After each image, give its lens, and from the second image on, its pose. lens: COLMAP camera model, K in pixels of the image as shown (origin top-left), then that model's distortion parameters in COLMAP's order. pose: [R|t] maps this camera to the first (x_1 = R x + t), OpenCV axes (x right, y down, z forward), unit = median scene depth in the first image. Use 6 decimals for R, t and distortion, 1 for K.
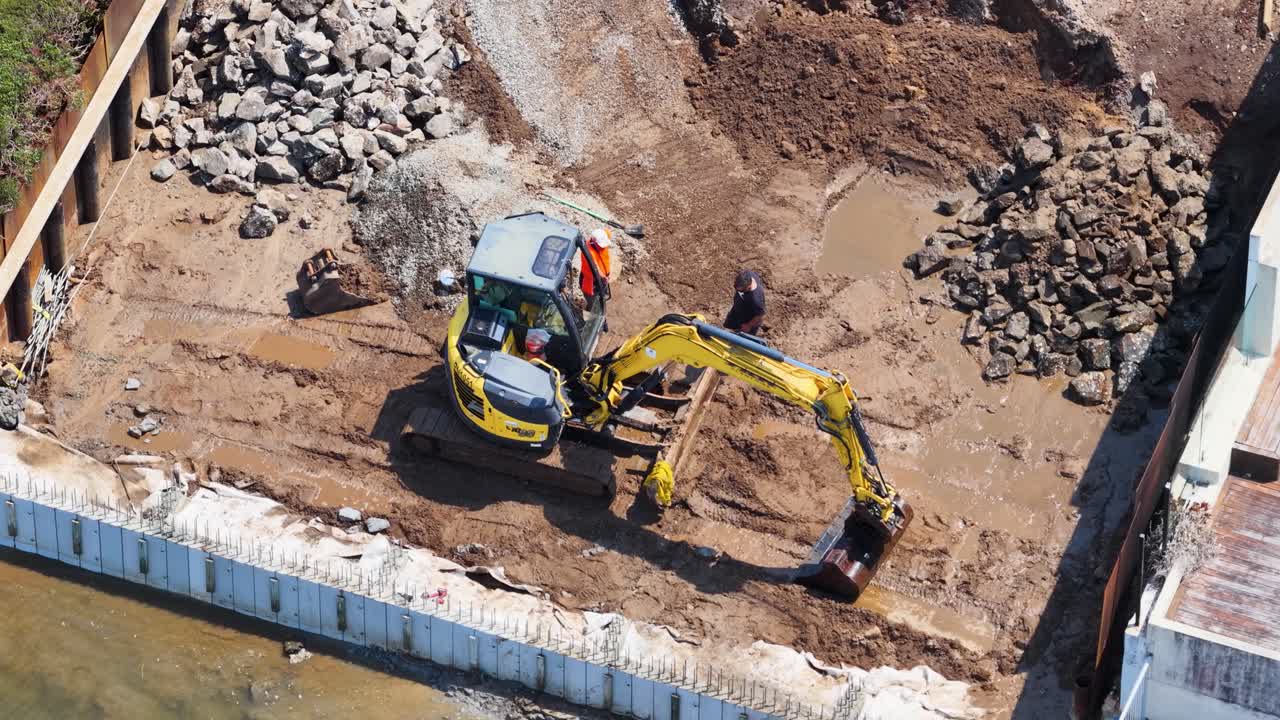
lens RADIAL K [[7177.4, 0, 640.0], [0, 7177.4, 359.5], [0, 0, 1]] dist [0.487844, 0.000000]
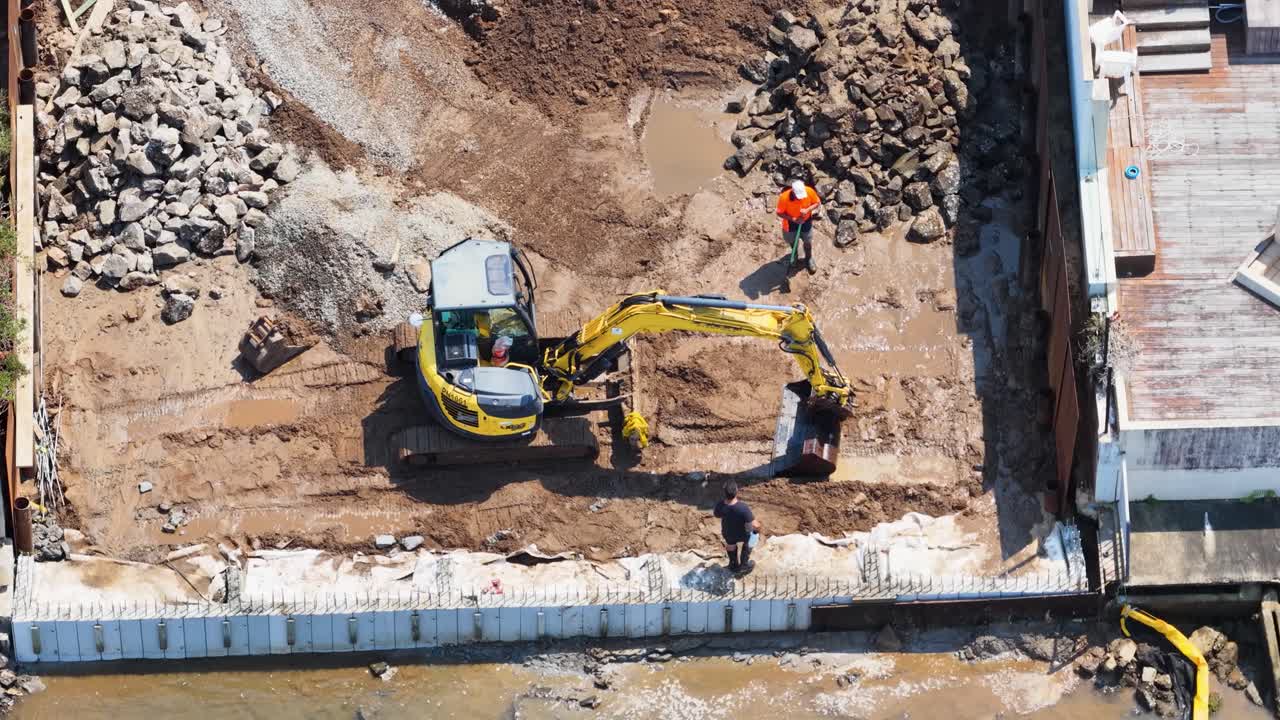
lens RADIAL K [[7177.4, 0, 639.9], [0, 7177.4, 360.6], [0, 0, 1]] dist [0.487844, 0.000000]
pose [[0.919411, -0.315470, 0.234864, -0.258591], [0.283944, 0.945628, 0.158630, -0.172454], [-0.272137, -0.079158, 0.958997, -0.098460]]
